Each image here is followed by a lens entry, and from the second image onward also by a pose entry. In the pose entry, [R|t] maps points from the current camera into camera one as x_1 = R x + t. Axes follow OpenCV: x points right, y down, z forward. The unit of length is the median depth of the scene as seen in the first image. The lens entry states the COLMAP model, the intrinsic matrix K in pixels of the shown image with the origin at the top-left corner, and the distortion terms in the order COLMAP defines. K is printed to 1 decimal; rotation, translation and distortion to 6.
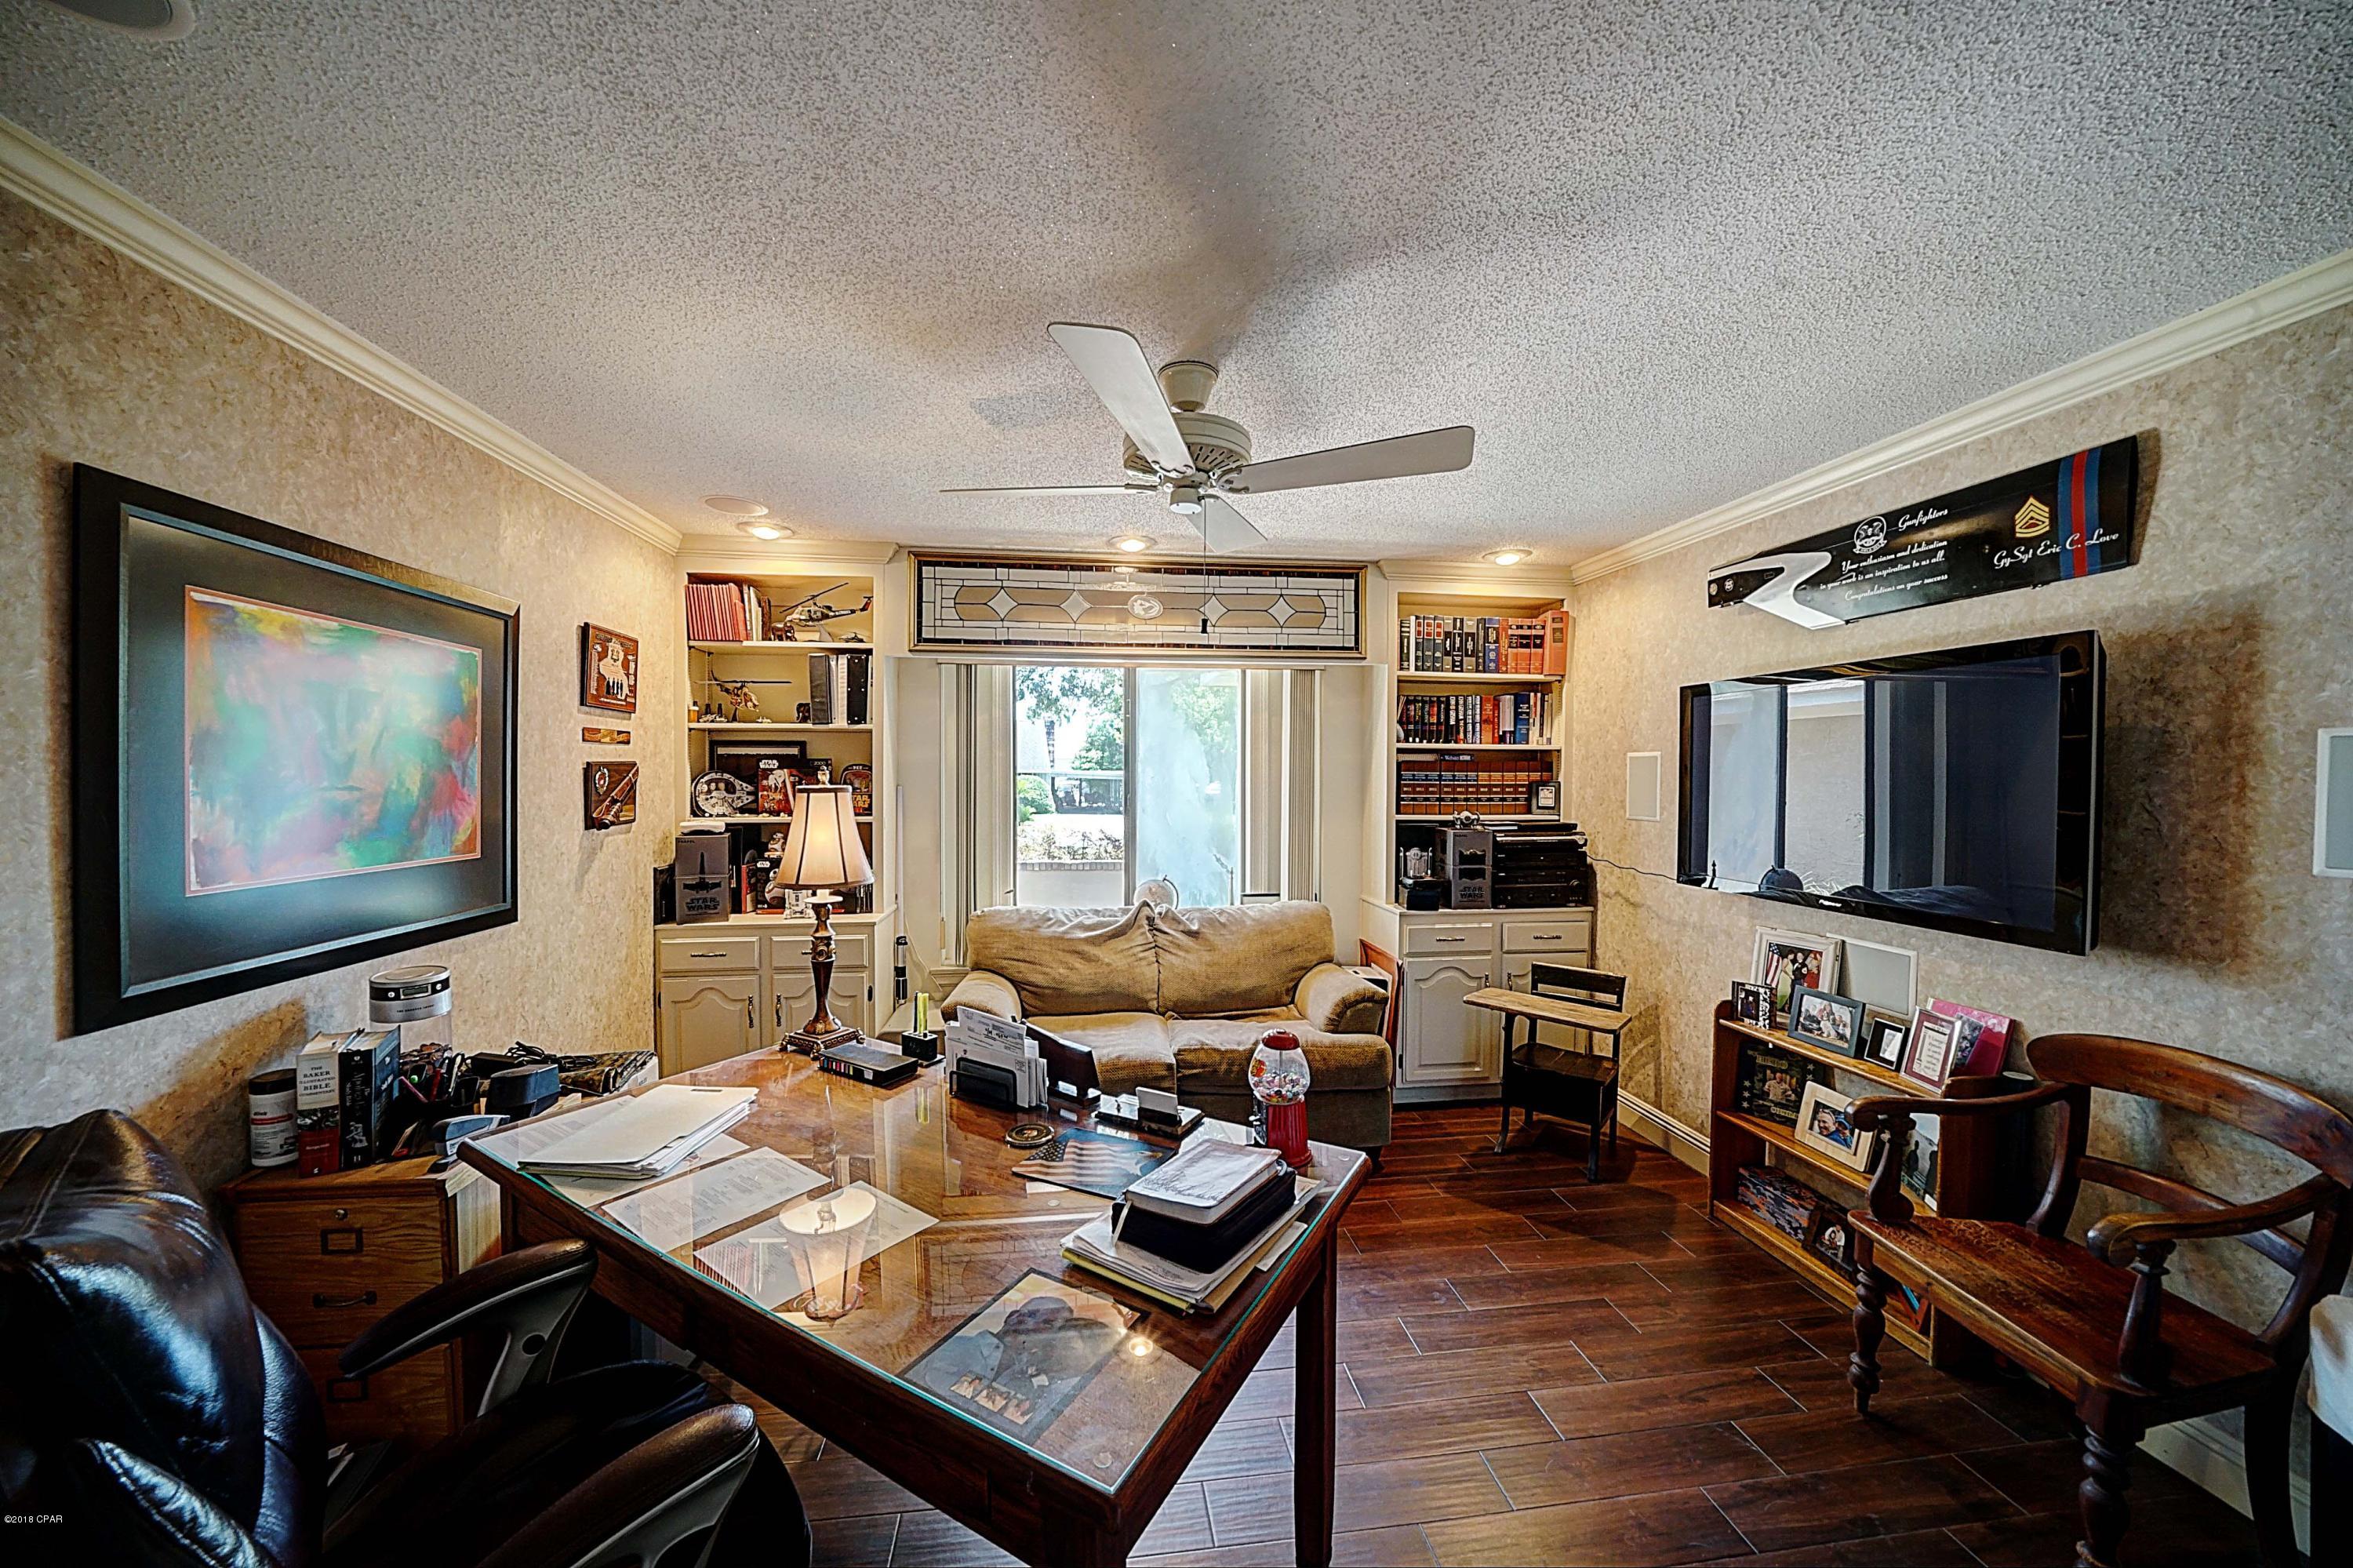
lens RADIAL K [[815.2, 0, 1169.2], [0, 815.2, 792.1], [0, 0, 1]] dist [-0.025696, 0.002640]
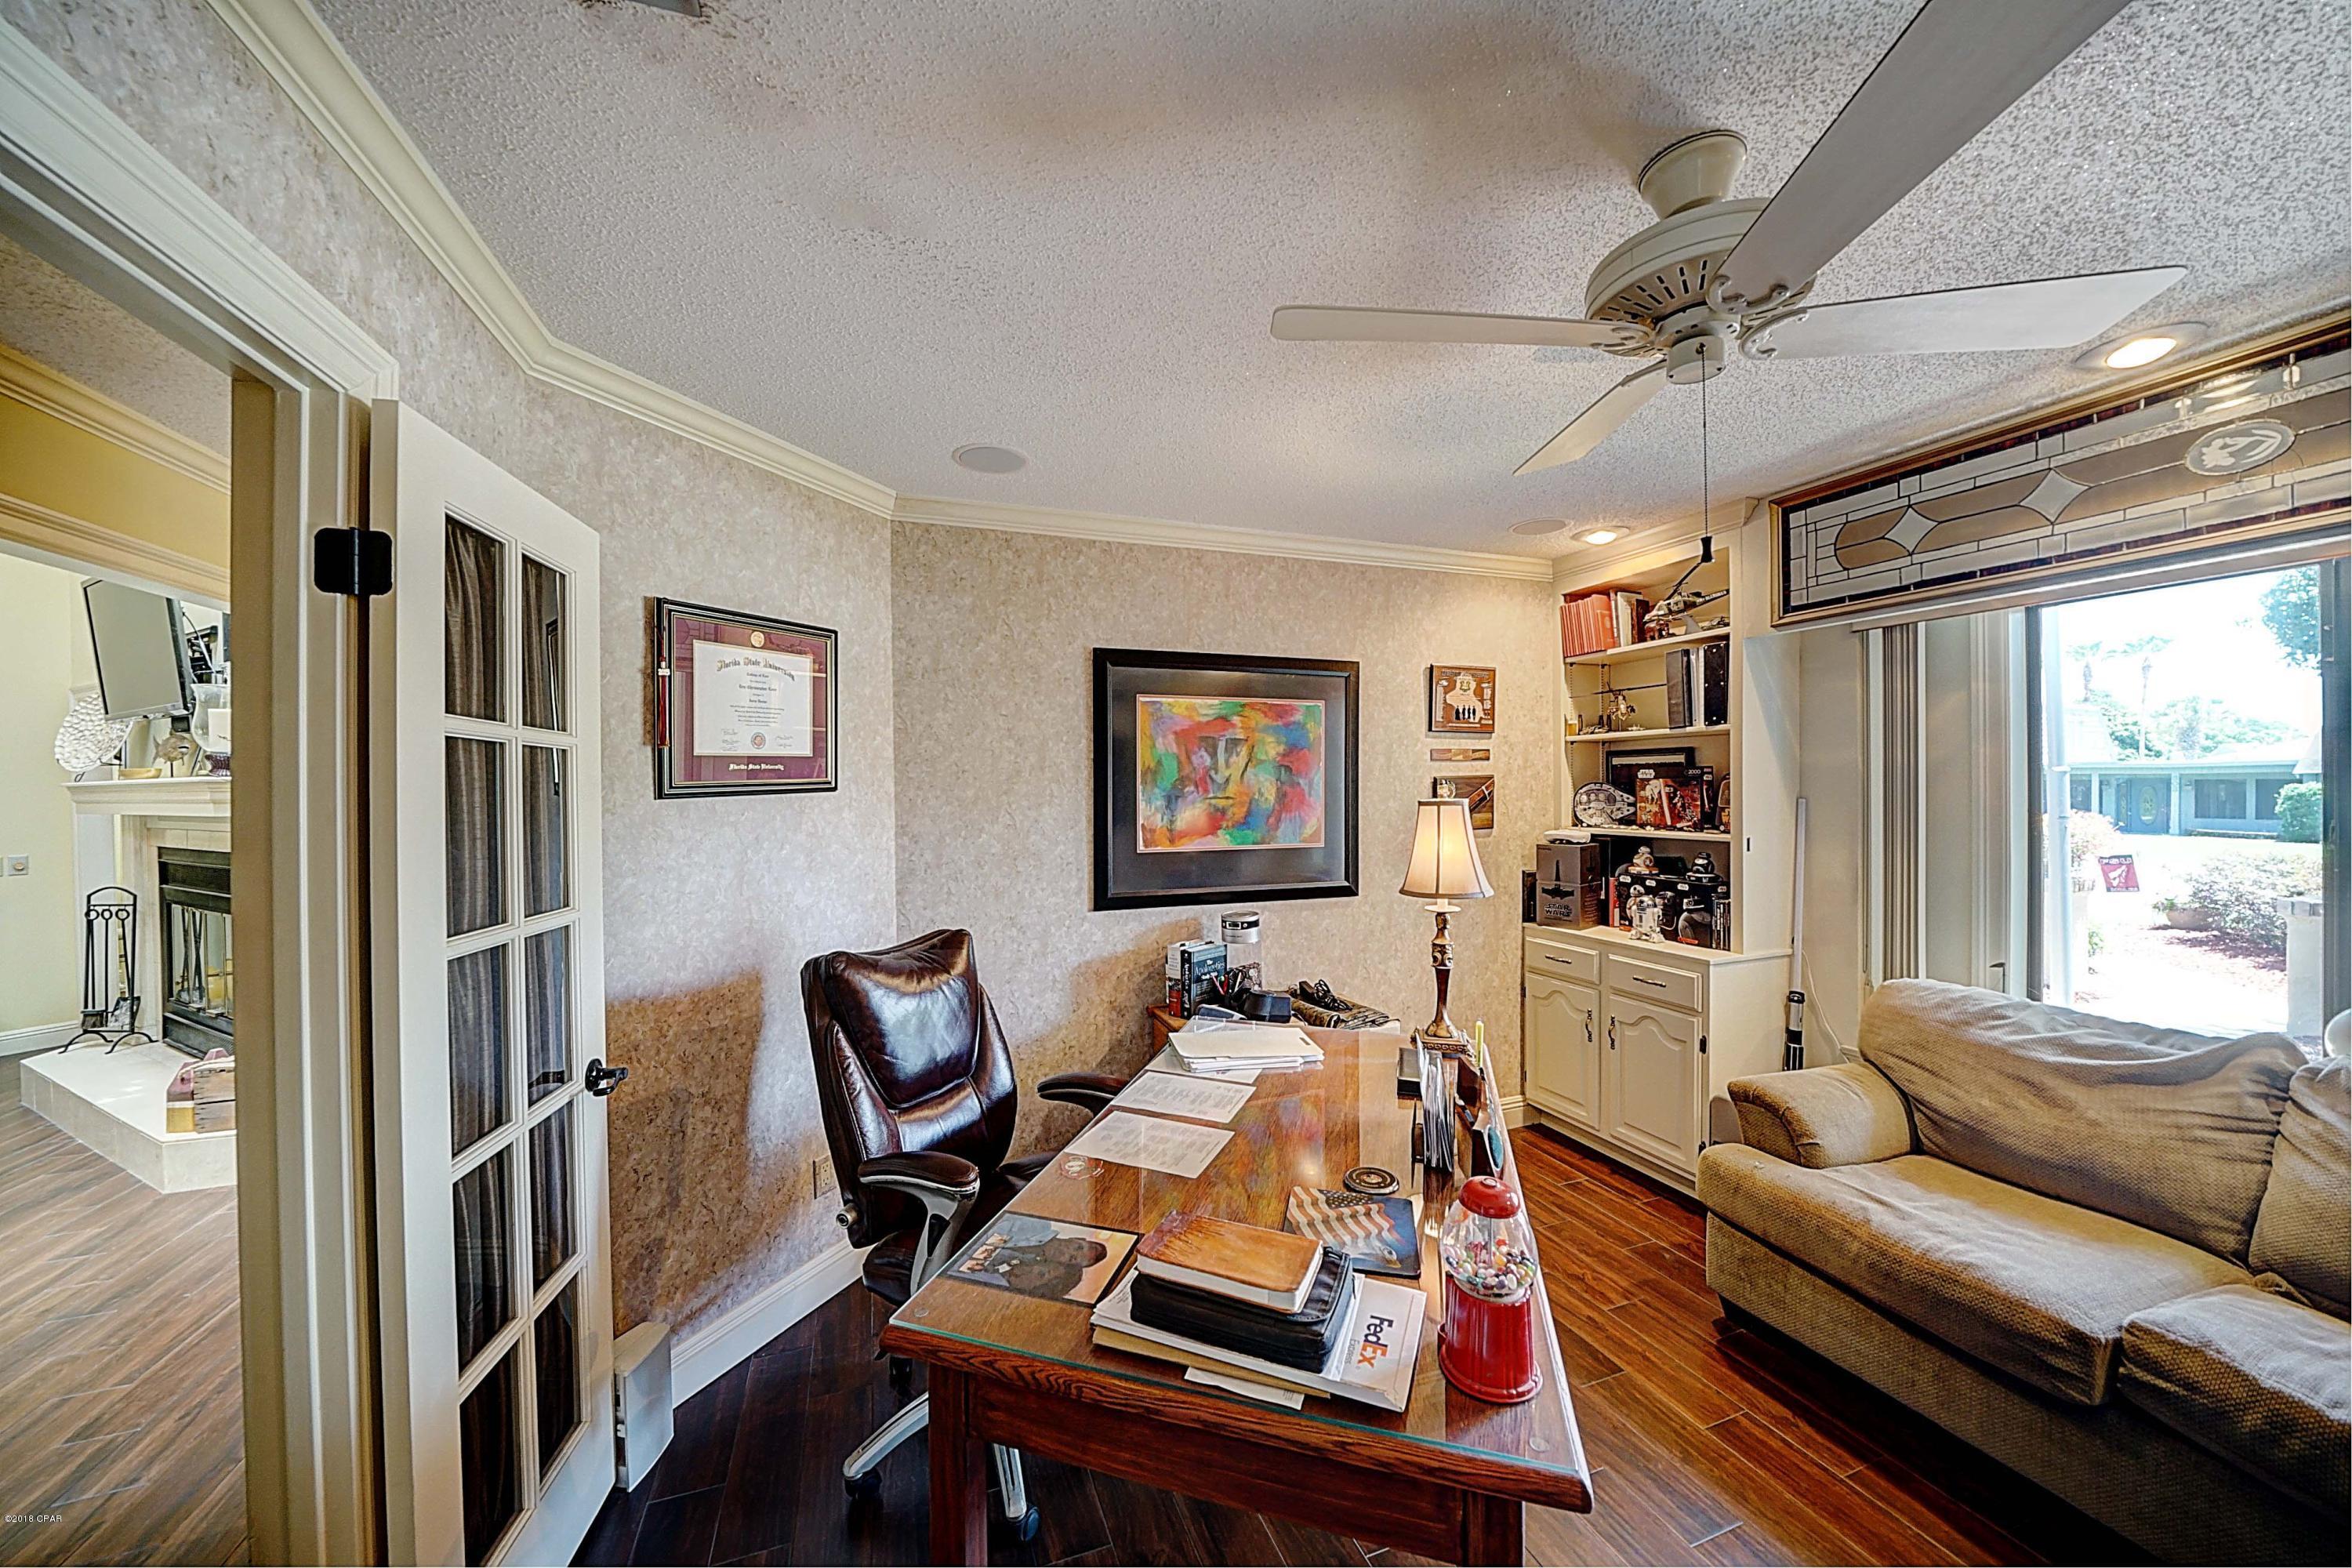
lens RADIAL K [[811.3, 0, 1164.4], [0, 811.3, 790.2], [0, 0, 1]] dist [-0.029298, 0.003716]
pose [[0.210782, 0.000317, -0.977533, 0.324496], [-0.010542, 0.999943, -0.001949, -0.008406], [0.977476, 0.010716, 0.210773, 0.275127]]
